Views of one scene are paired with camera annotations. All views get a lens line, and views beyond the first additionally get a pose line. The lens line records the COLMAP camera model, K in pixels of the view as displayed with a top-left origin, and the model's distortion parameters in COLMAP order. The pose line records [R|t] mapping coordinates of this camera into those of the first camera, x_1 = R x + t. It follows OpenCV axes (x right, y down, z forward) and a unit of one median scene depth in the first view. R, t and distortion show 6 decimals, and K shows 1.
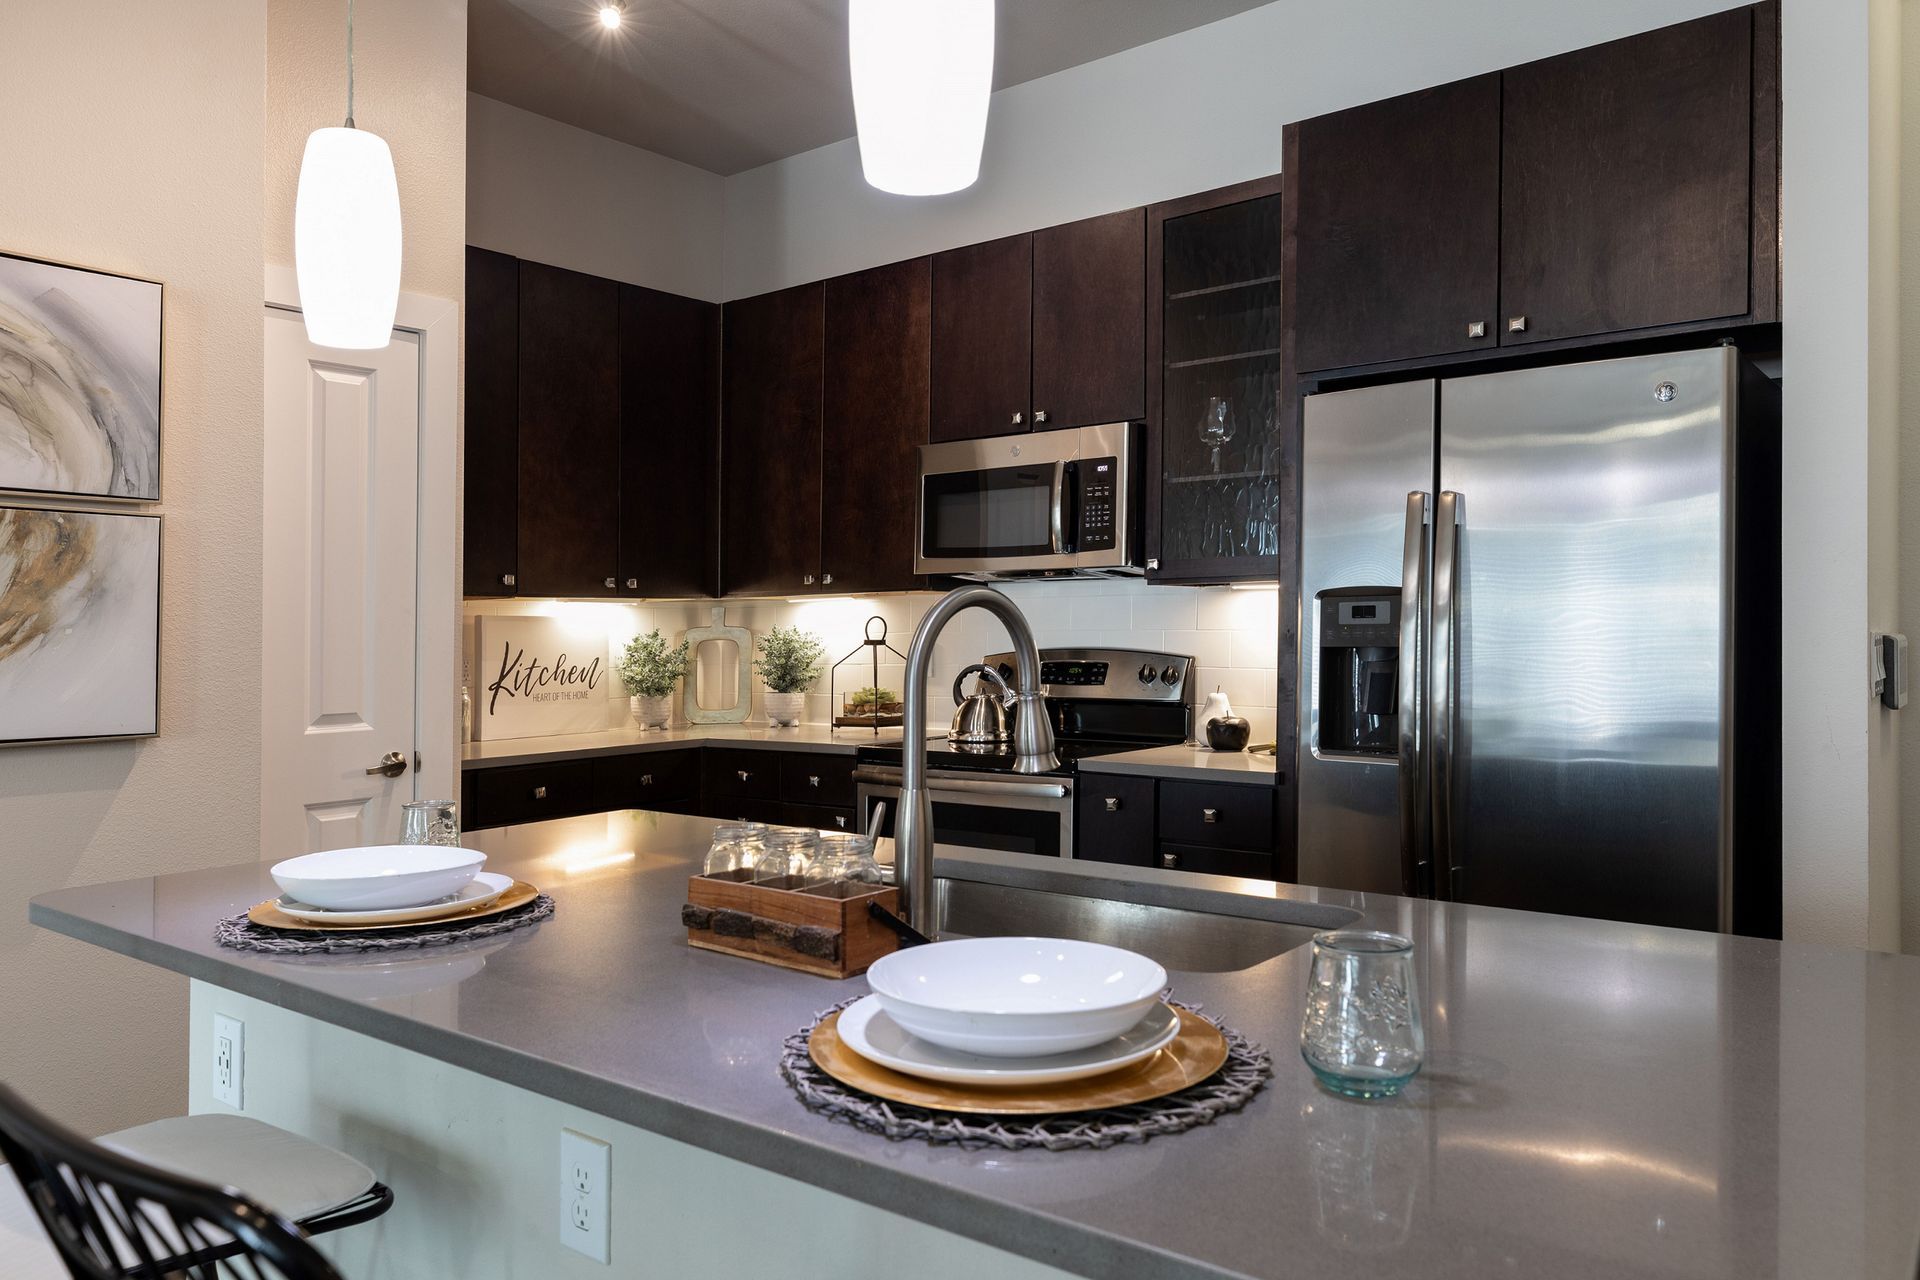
lens RADIAL K [[1387.1, 0, 960.0], [0, 1387.1, 640.0], [0, 0, 1]] dist [0.000133, 0.000268]
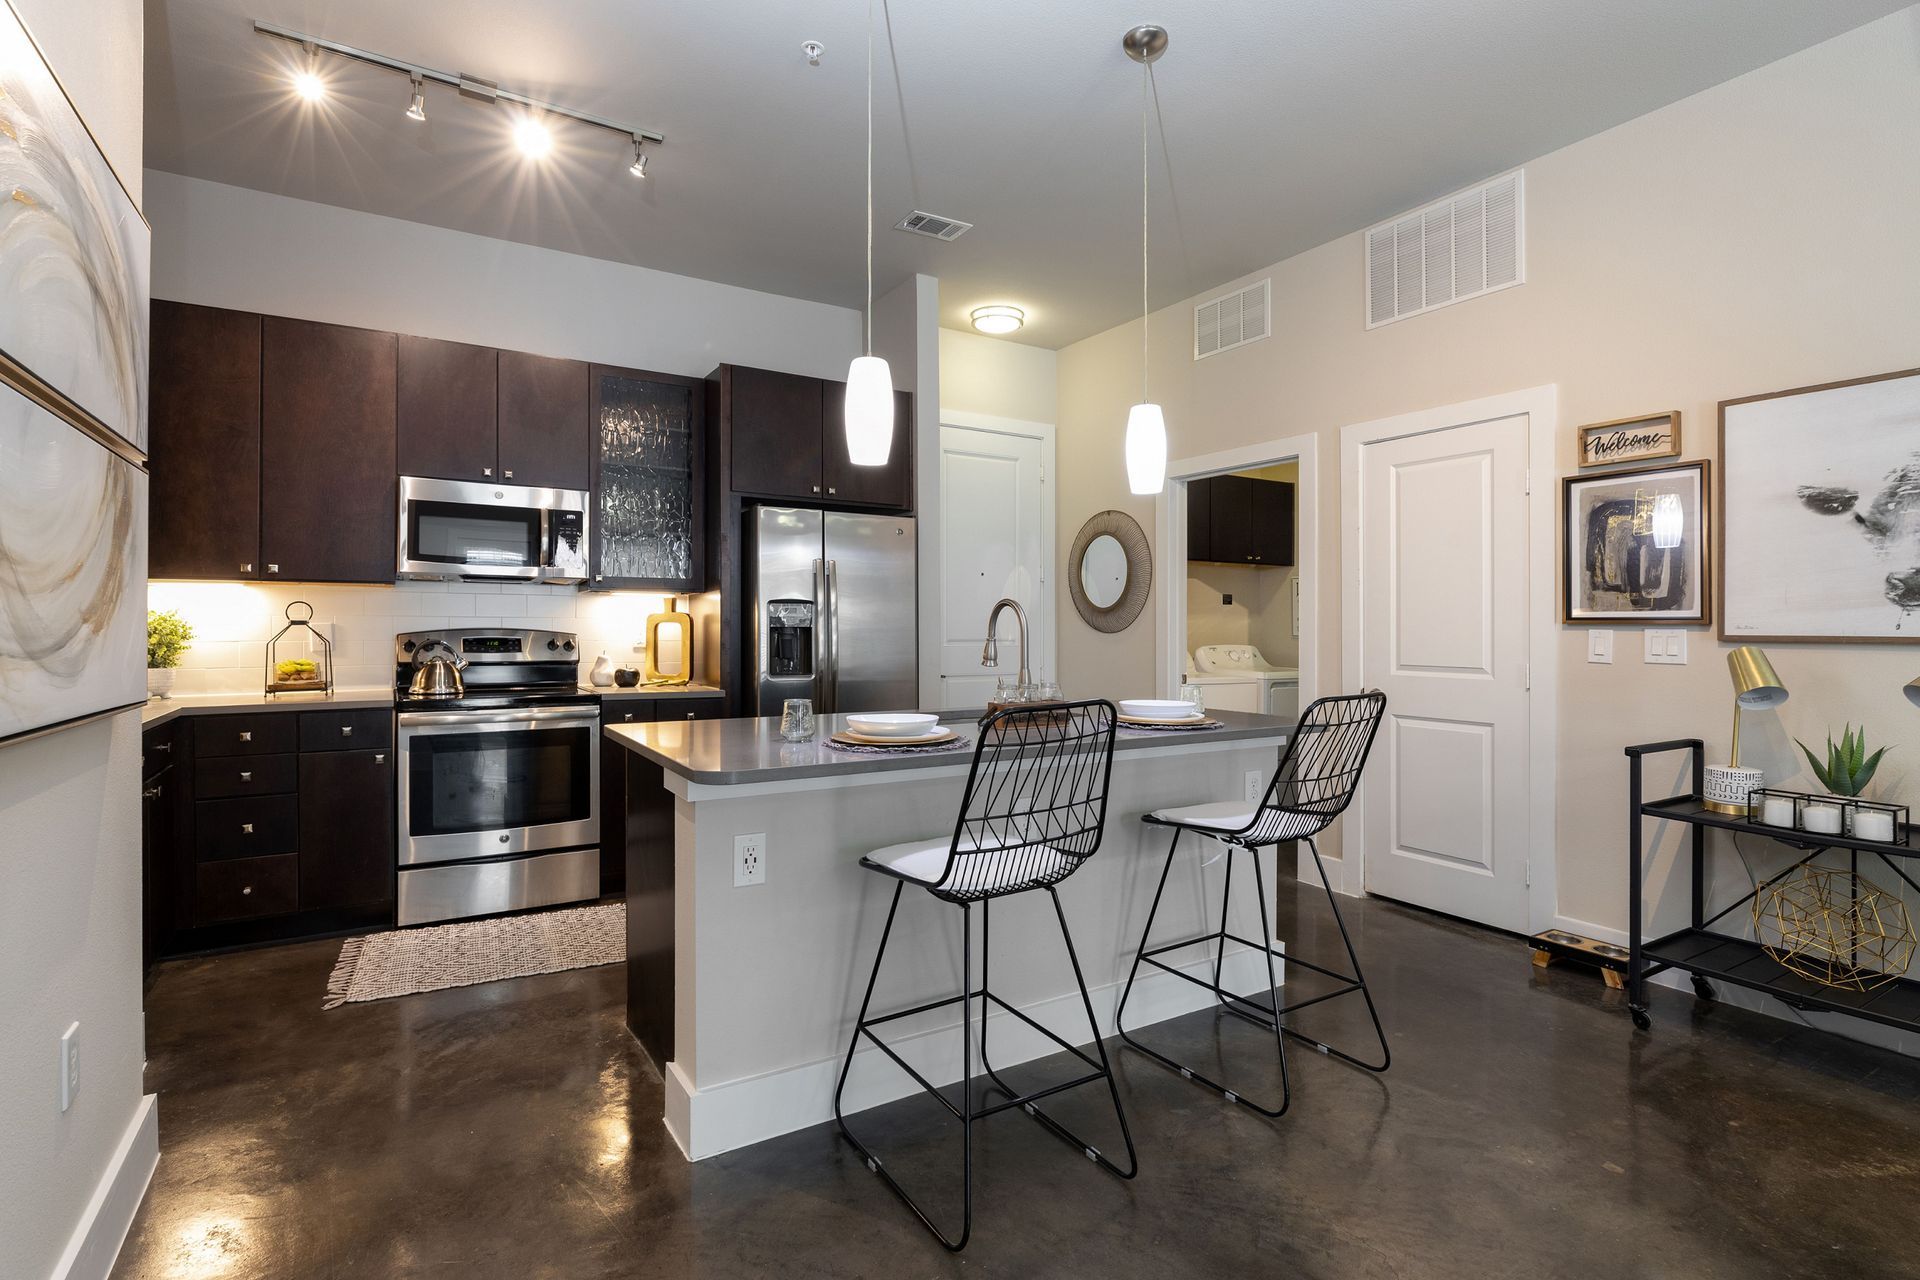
lens RADIAL K [[900.7, 0, 960.0], [0, 900.7, 640.0], [0, 0, 1]] dist [0.000333, 0.000148]
pose [[0.322053, -0.009070, 0.946678, -0.719220], [-0.004453, 0.999929, 0.011094, 0.006638], [-0.946711, -0.007788, 0.321990, 0.215930]]
